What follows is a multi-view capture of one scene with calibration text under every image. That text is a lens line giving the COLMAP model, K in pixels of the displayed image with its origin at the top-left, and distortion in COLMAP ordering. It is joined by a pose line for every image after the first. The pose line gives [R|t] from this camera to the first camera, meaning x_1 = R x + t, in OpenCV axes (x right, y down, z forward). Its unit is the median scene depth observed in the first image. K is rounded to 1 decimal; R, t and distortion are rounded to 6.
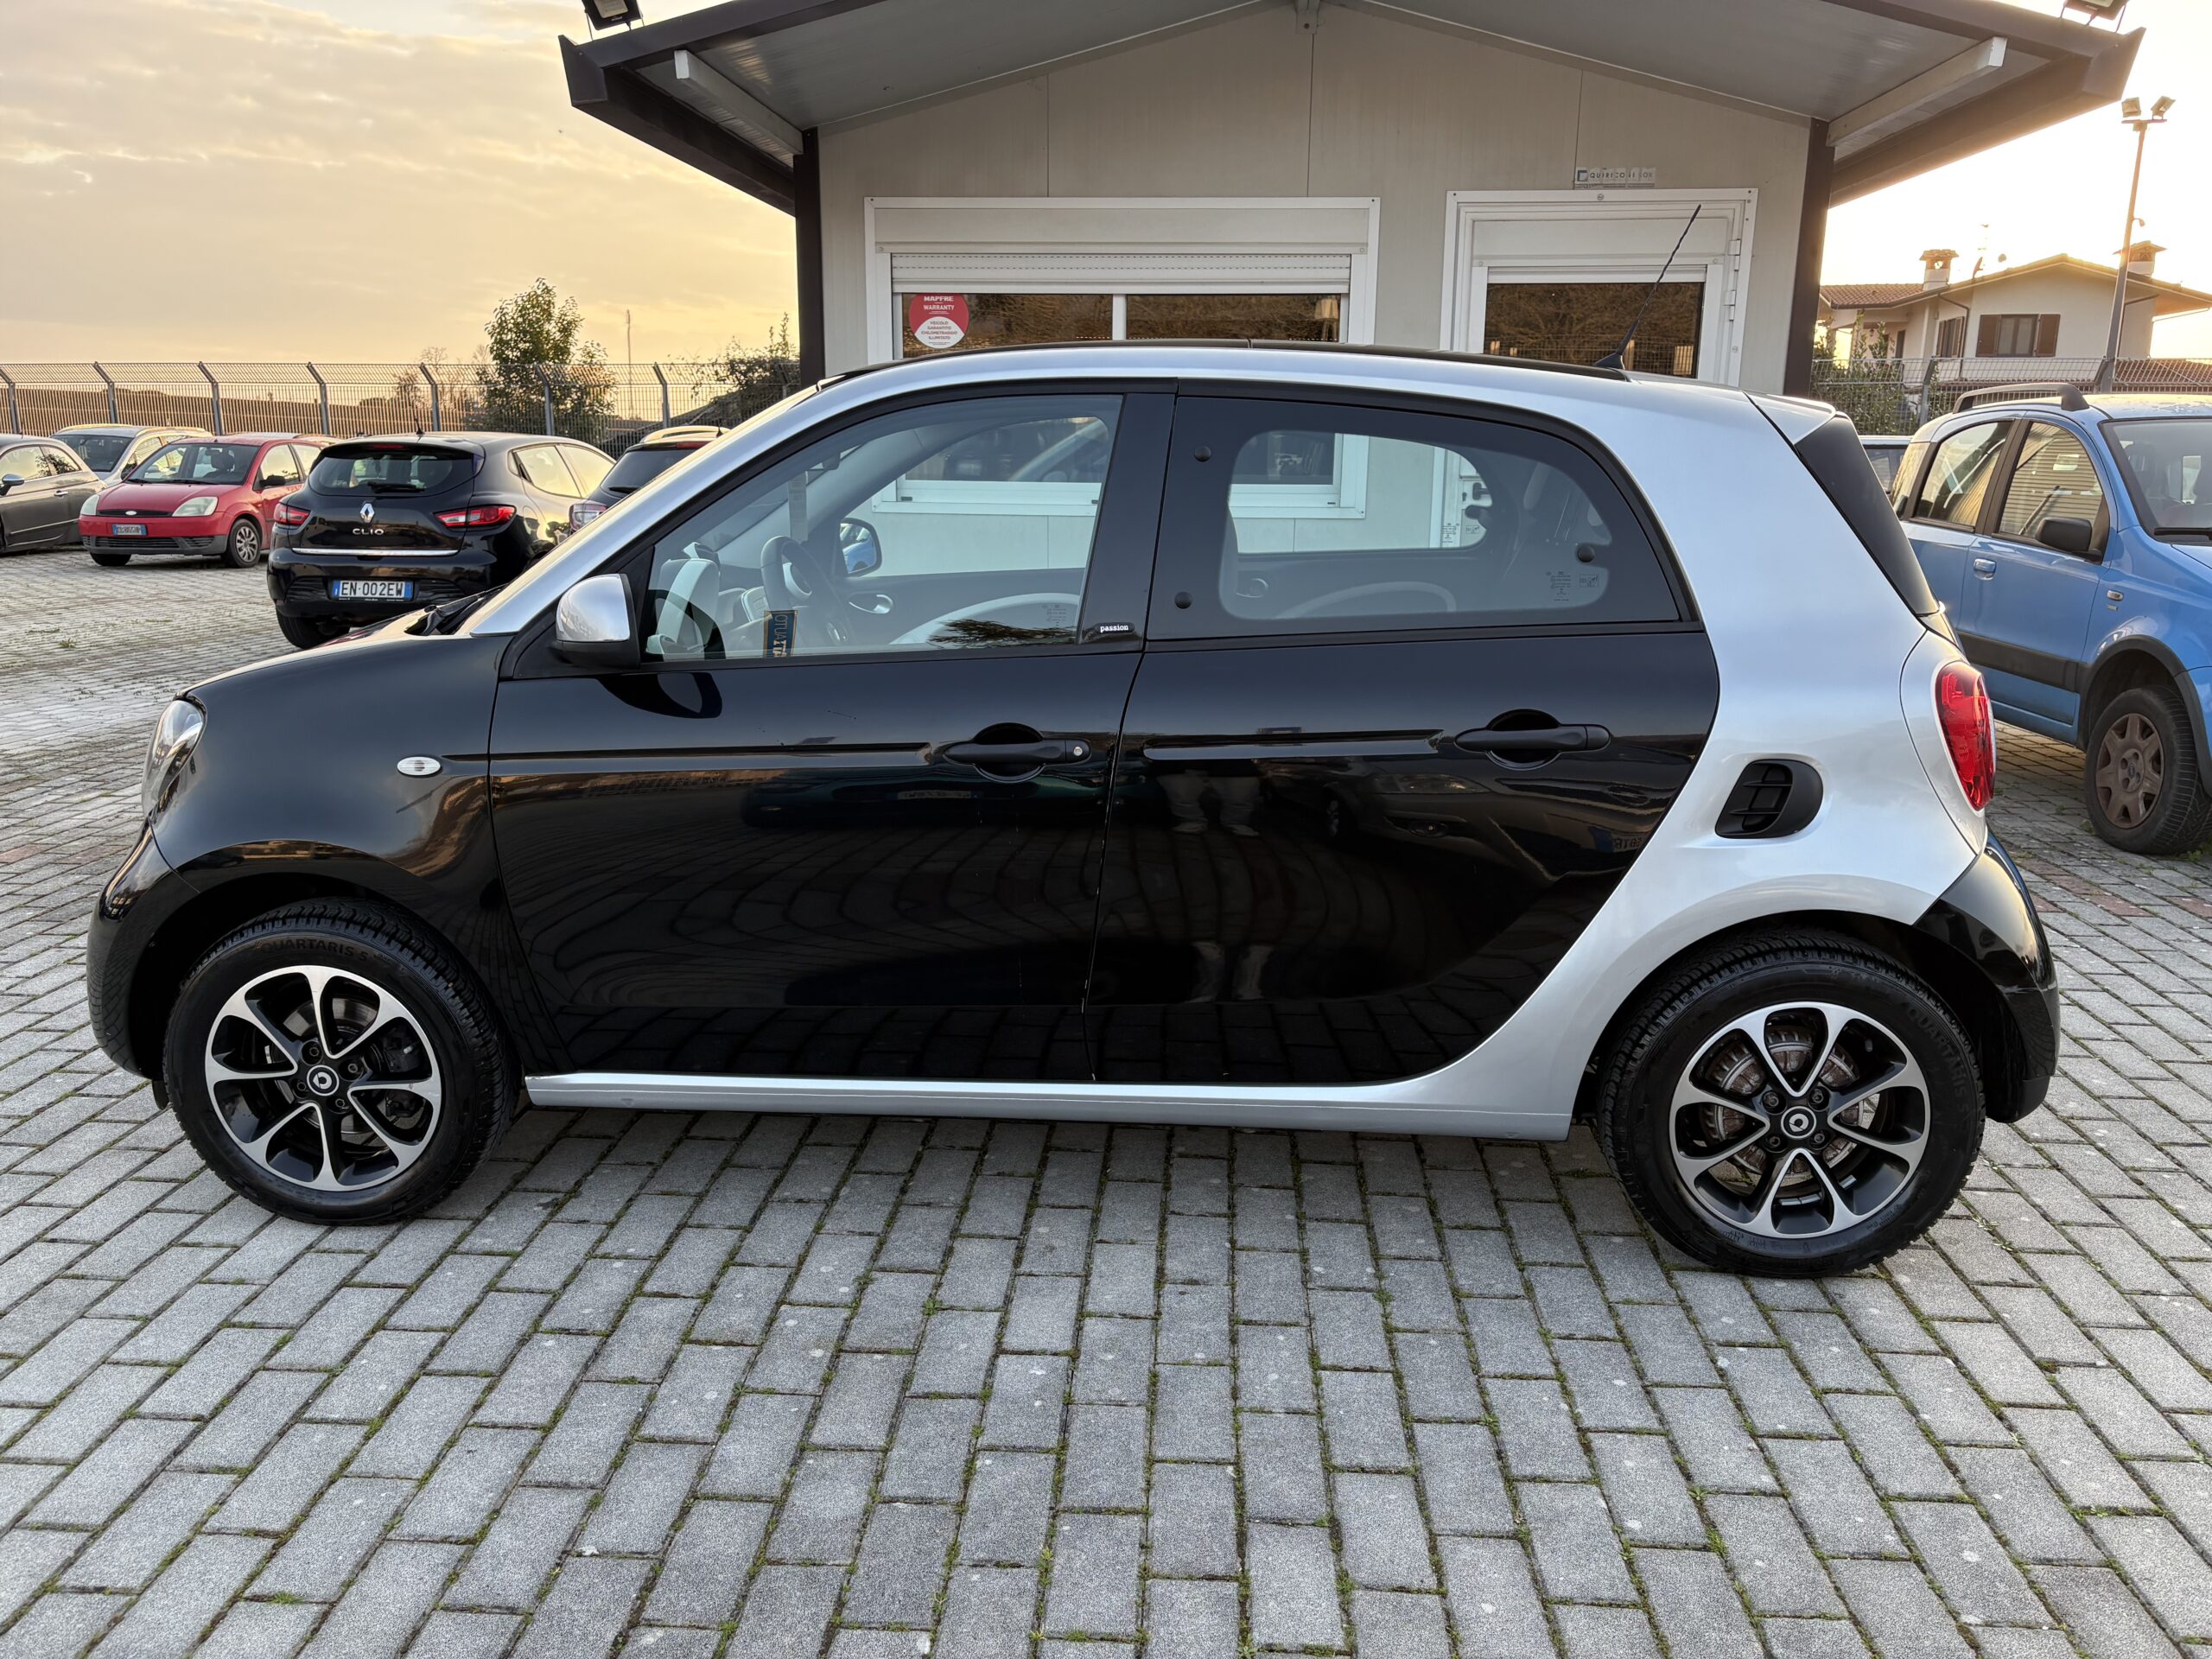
lens RADIAL K [[1657.1, 0, 1106.0], [0, 1657.1, 829.5], [0, 0, 1]] dist [0.035410, -0.020398]
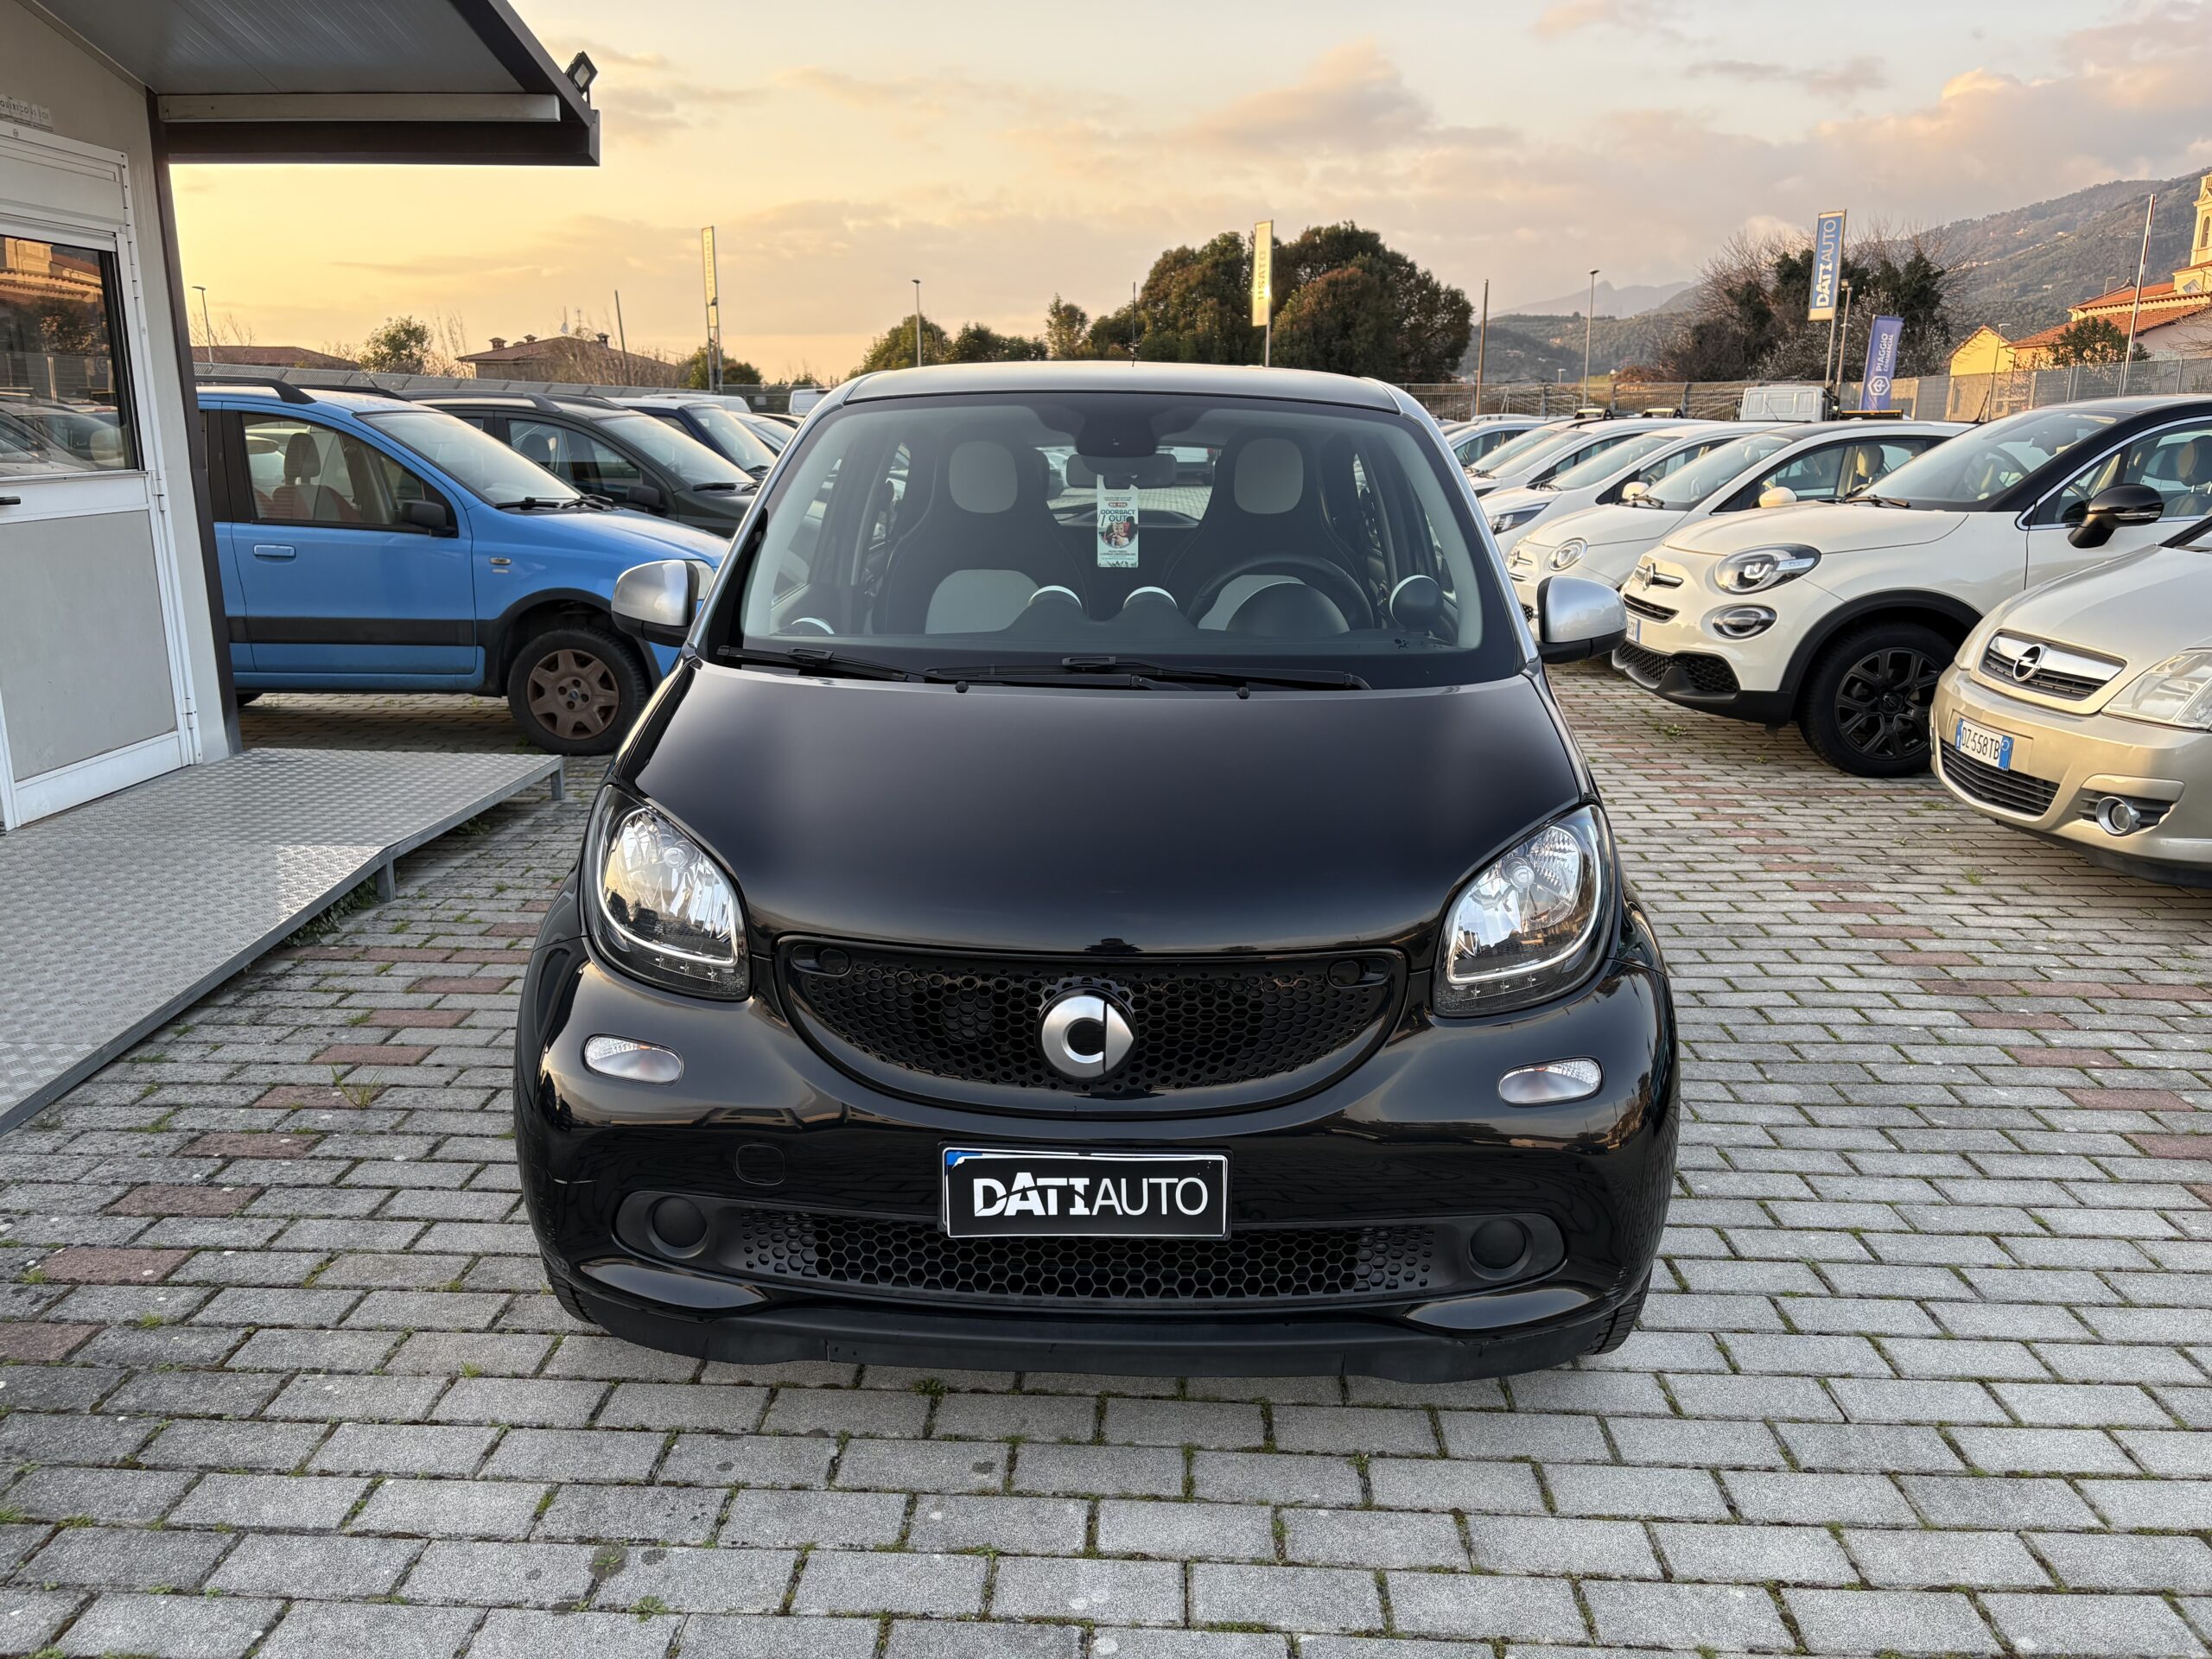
lens RADIAL K [[1657.1, 0, 1106.0], [0, 1657.1, 829.5], [0, 0, 1]] dist [0.035410, -0.020398]
pose [[-0.034647, -0.238754, 0.970462, -1.403794], [0.221021, 0.945170, 0.240423, -0.327639], [-0.974654, 0.222822, 0.020022, 1.297432]]
